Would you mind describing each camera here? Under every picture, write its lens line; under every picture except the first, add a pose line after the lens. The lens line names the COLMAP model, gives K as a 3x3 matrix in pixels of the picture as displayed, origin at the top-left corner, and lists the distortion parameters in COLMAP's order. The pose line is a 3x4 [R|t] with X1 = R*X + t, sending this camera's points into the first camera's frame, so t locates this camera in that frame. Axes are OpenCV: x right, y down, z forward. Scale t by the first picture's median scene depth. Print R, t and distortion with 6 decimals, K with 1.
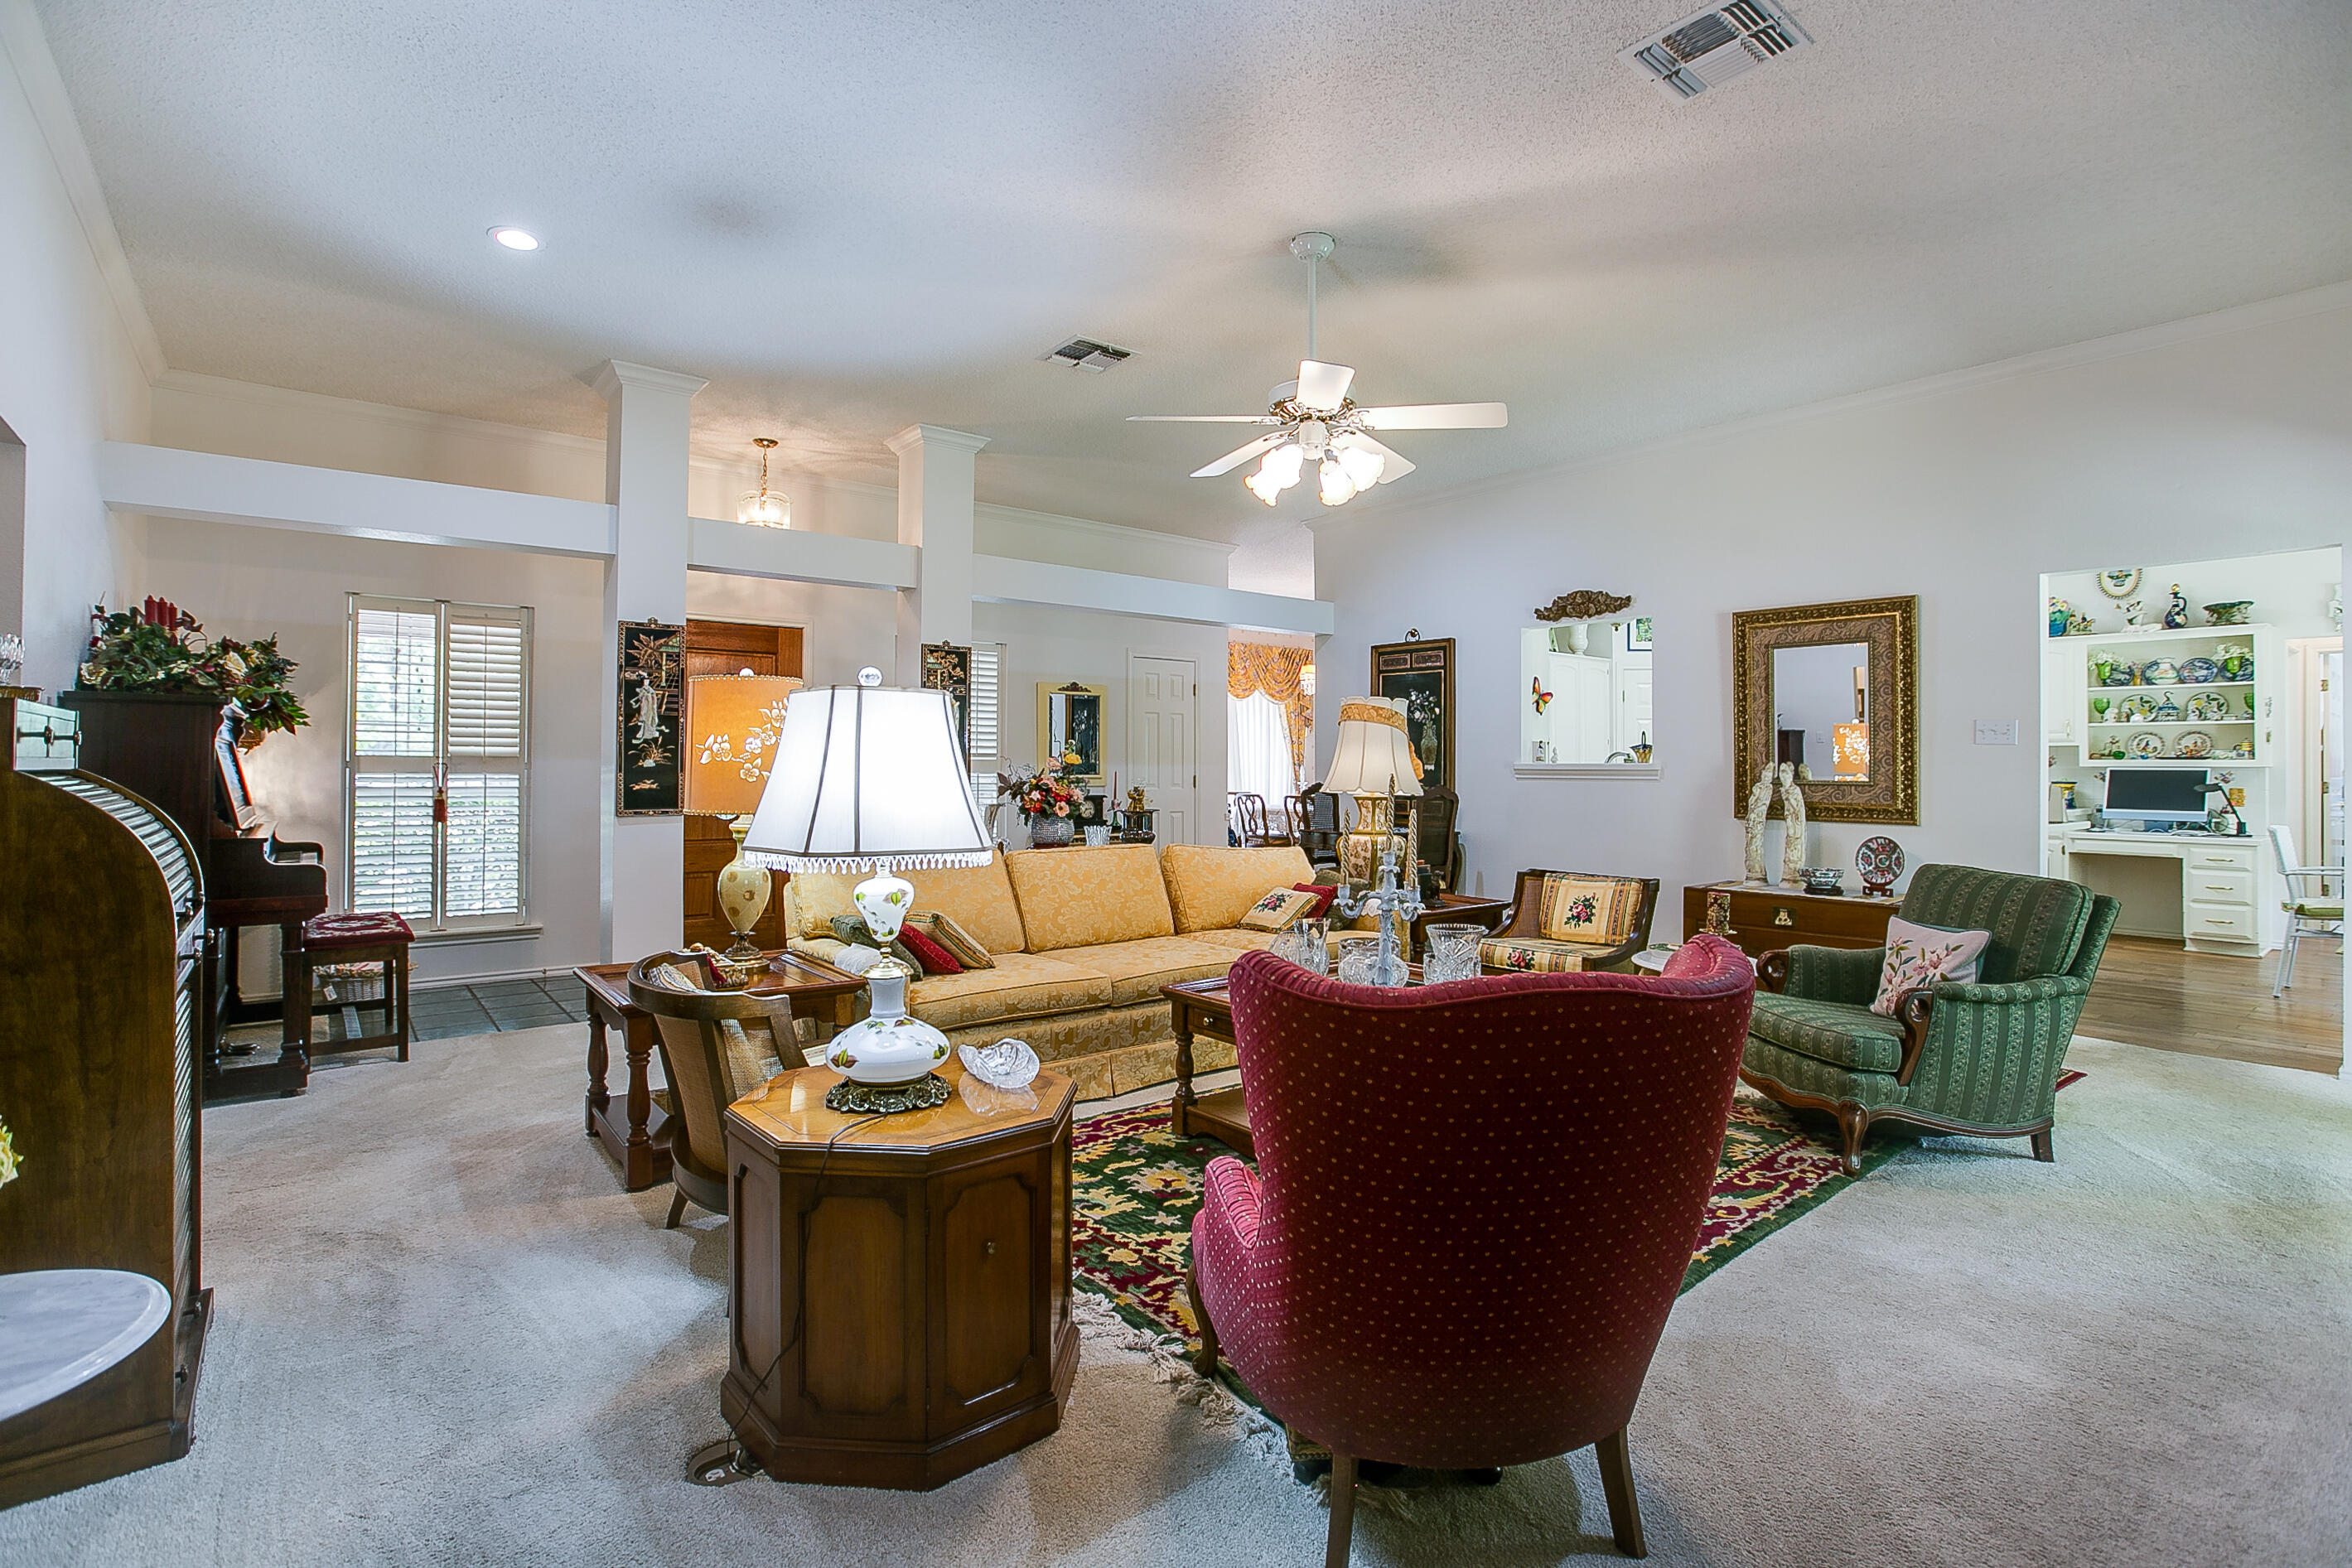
lens RADIAL K [[1094.2, 0, 1180.8], [0, 1094.2, 765.5], [0, 0, 1]] dist [-0.026793, 0.004477]
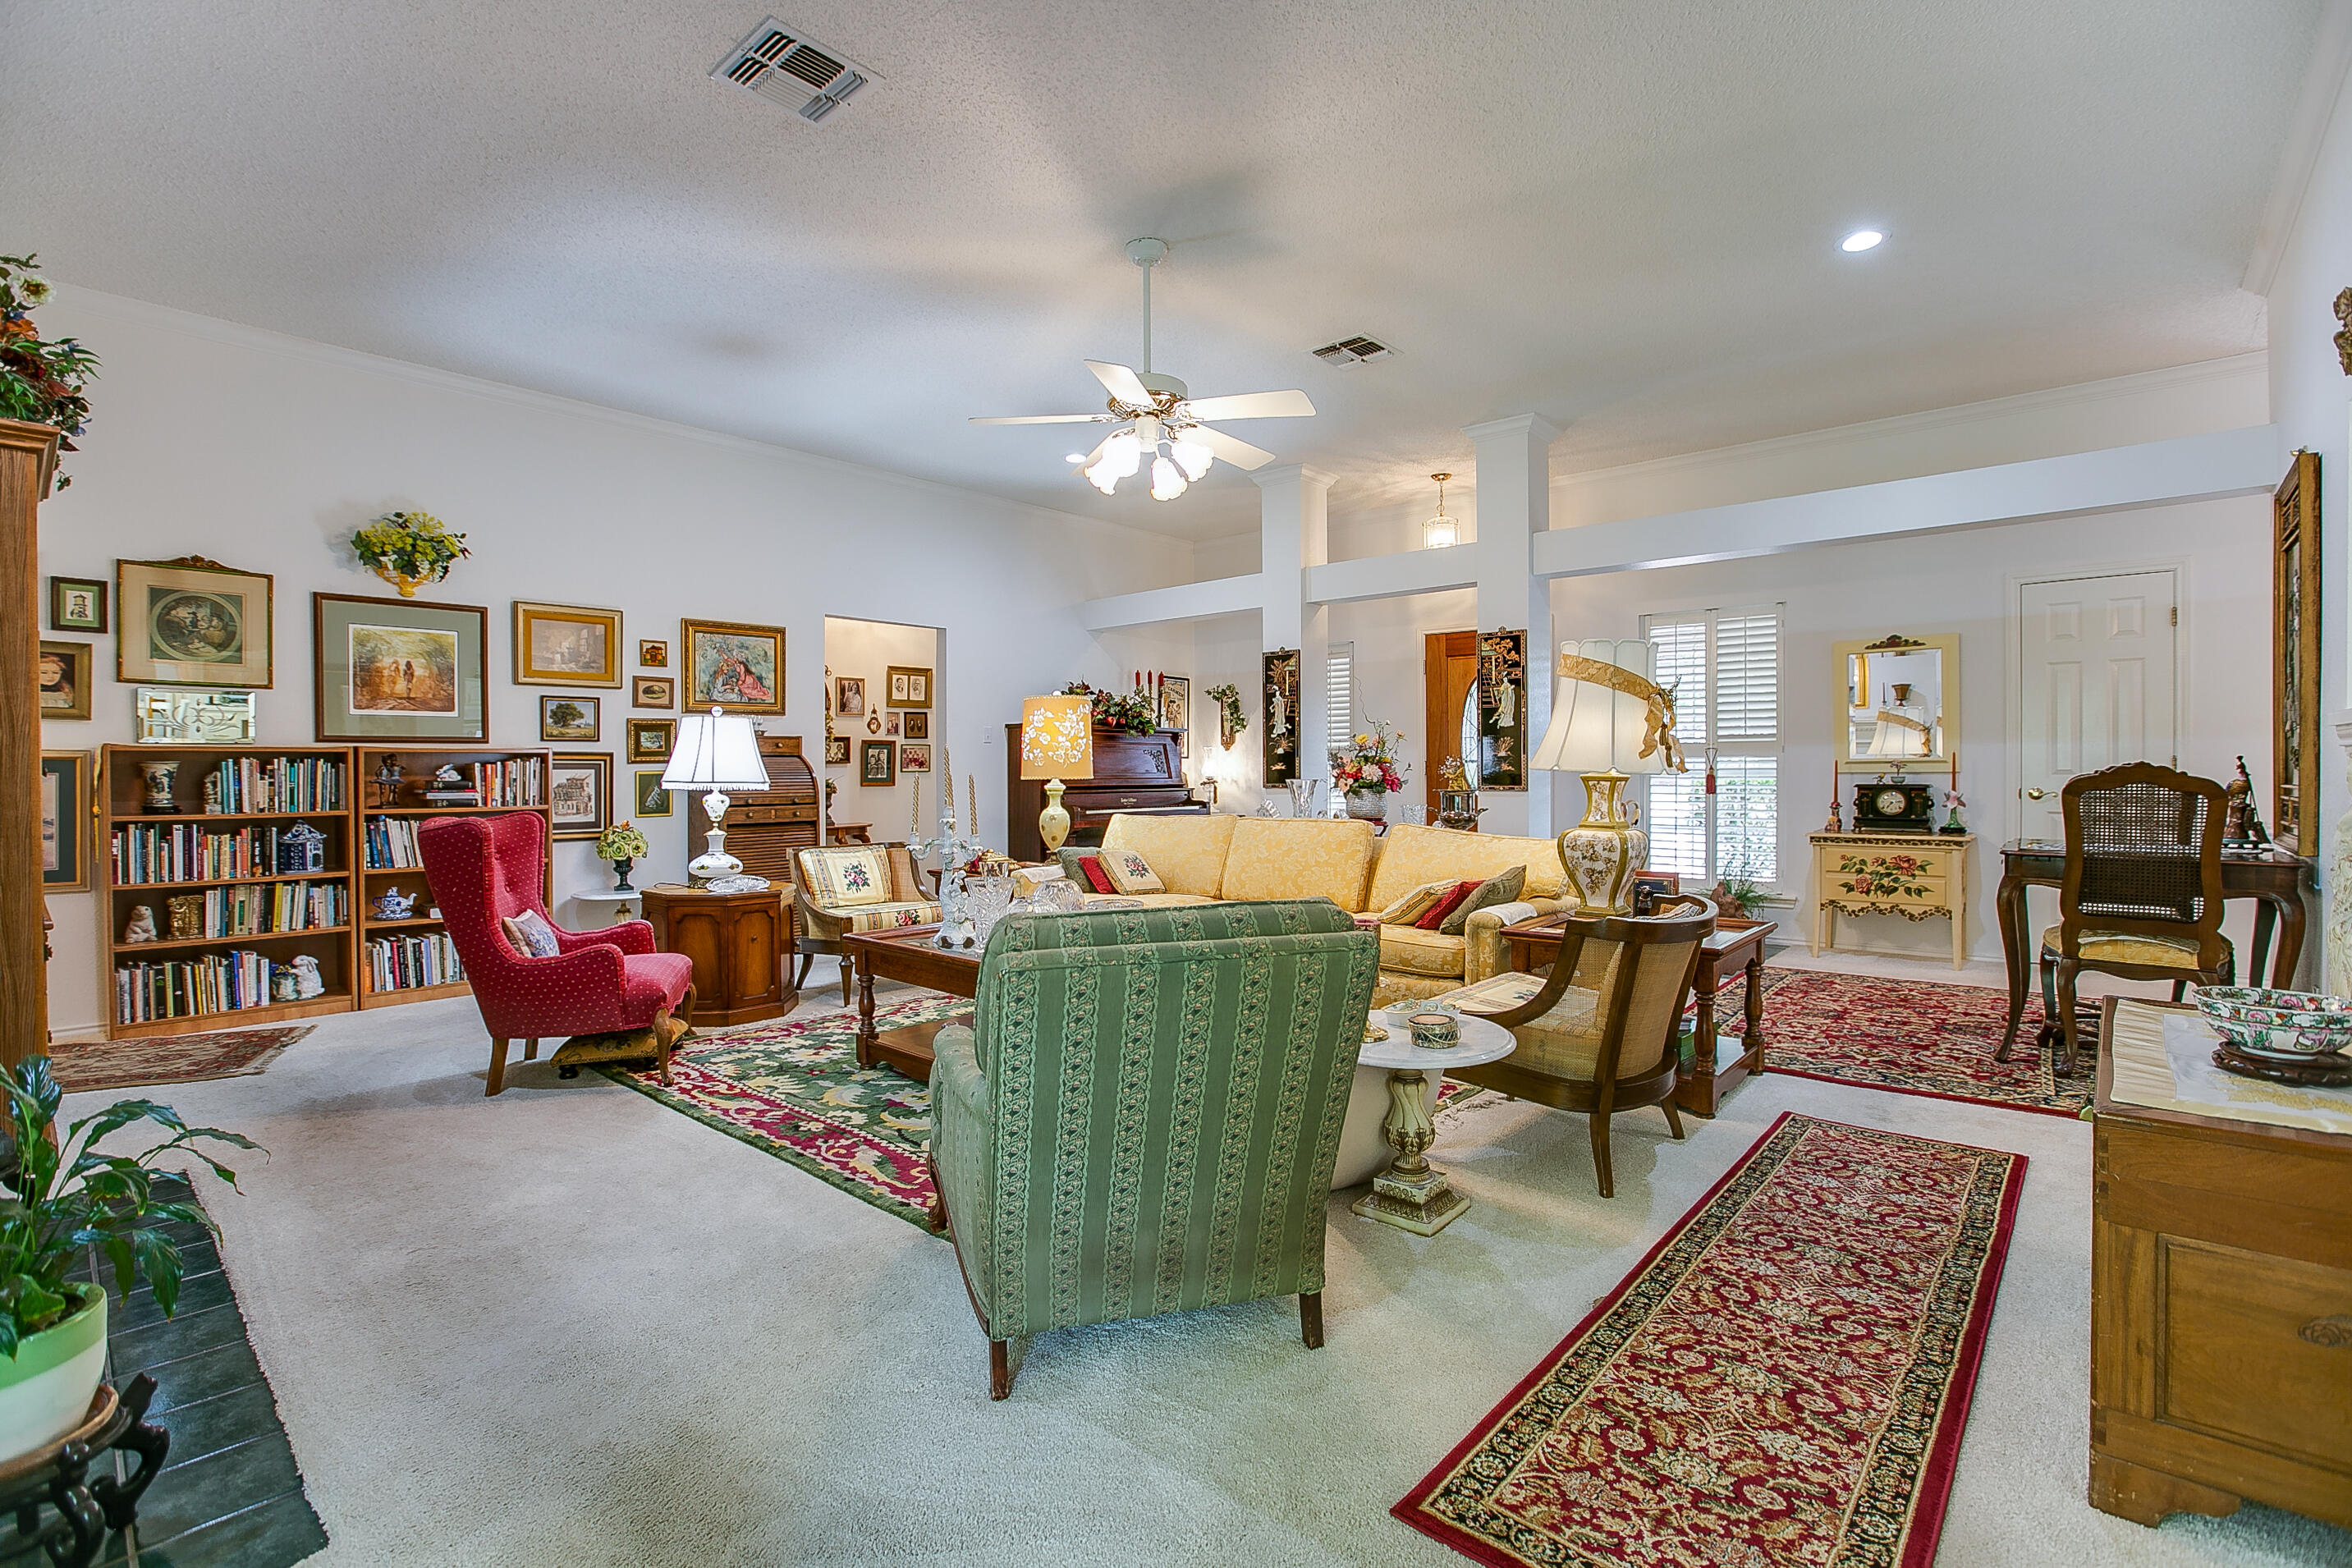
lens RADIAL K [[1094.3, 0, 1180.1], [0, 1094.3, 774.5], [0, 0, 1]] dist [-0.026793, 0.004477]
pose [[0.162464, 0.000338, -0.986714, 0.887975], [0.004624, 0.999989, 0.001104, 0.026289], [0.986704, -0.004742, 0.162461, 0.642506]]
